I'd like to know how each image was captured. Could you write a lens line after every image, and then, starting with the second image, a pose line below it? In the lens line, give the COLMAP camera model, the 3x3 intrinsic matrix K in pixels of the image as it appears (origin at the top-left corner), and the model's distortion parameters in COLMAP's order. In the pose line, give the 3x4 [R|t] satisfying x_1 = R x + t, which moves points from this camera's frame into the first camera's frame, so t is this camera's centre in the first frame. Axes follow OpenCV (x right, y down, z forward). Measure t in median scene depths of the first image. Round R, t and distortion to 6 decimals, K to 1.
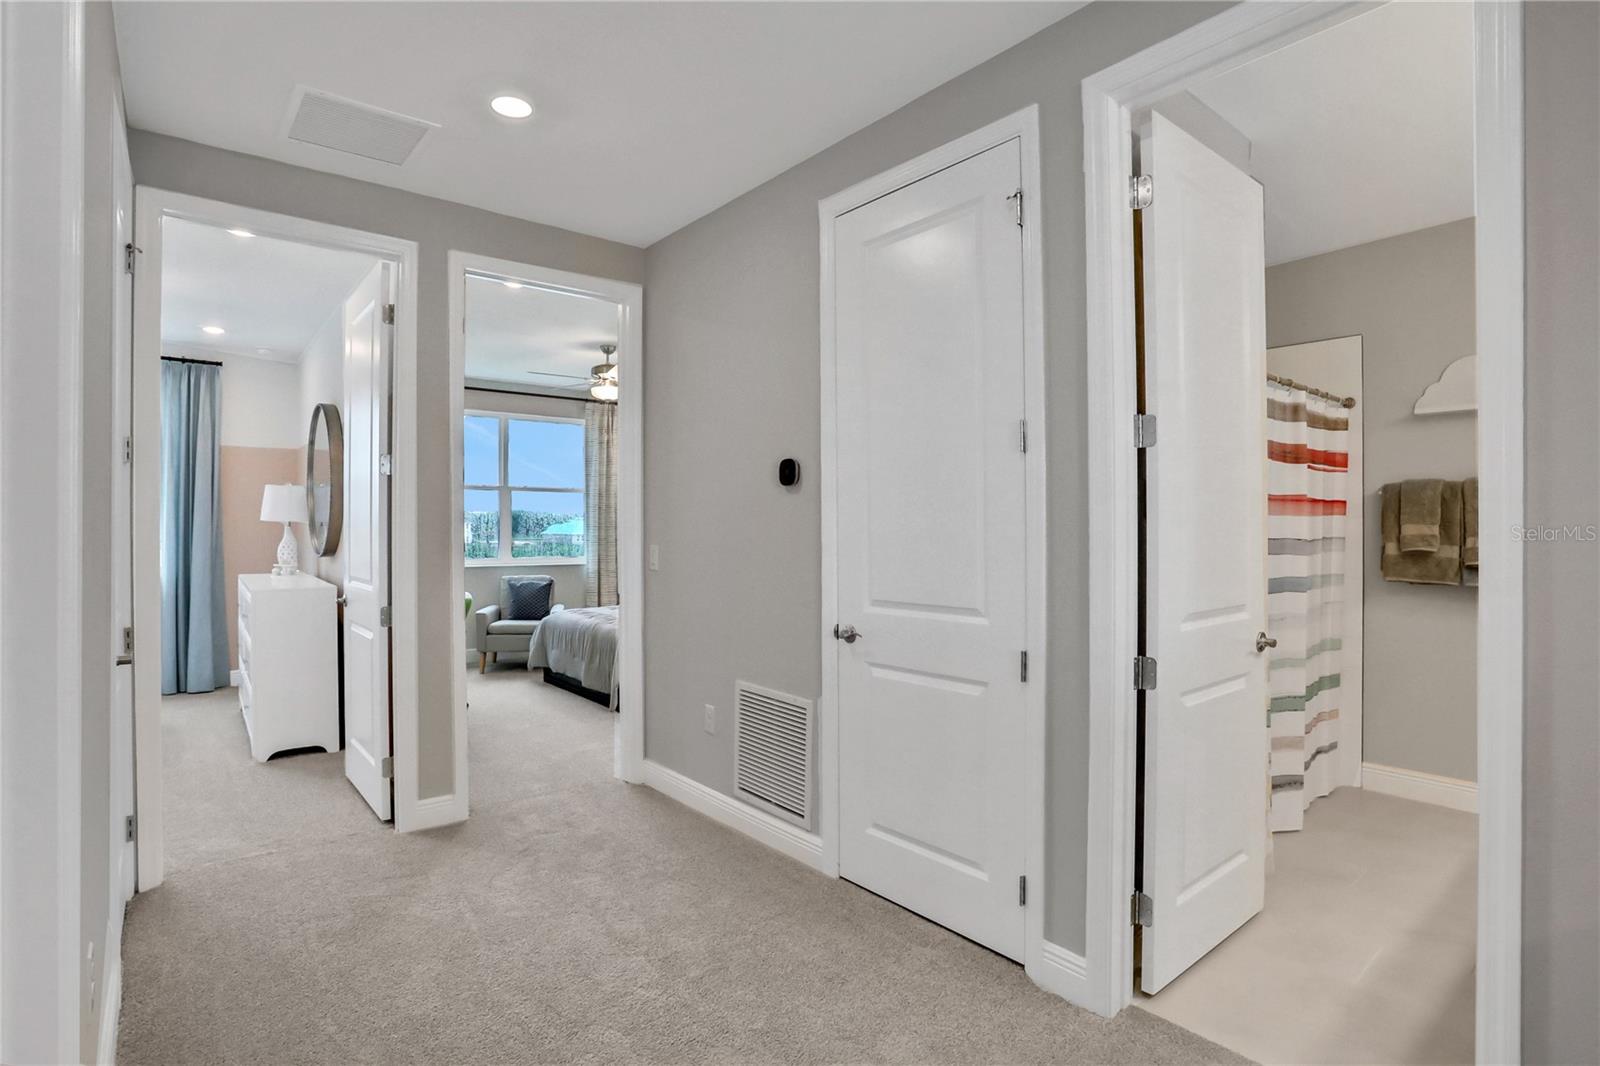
lens RADIAL K [[802.0, 0, 791.9], [0, 802.0, 529.4], [0, 0, 1]] dist [-0.069308, 0.026023]
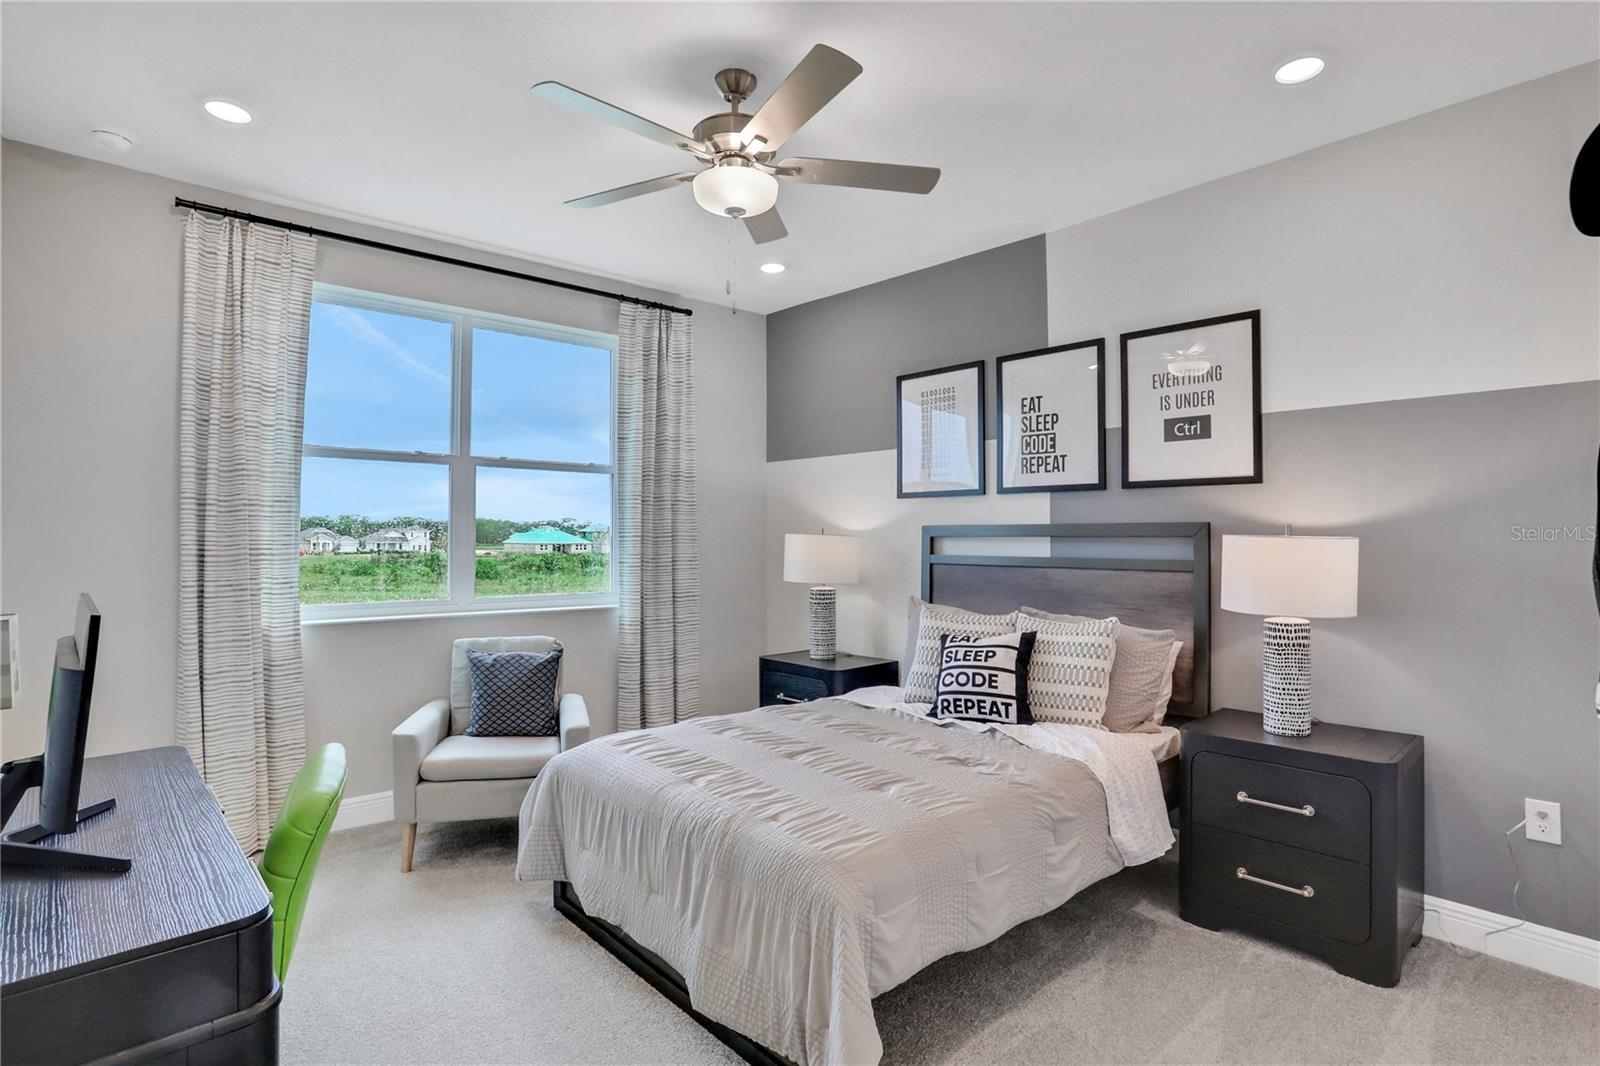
lens RADIAL K [[802.0, 0, 791.9], [0, 802.0, 529.4], [0, 0, 1]] dist [-0.069308, 0.026023]
pose [[0.998971, 0.003642, 0.045202, -0.167390], [-0.003162, 0.999938, -0.010685, -0.003241], [-0.045238, 0.010531, 0.998921, 0.467997]]
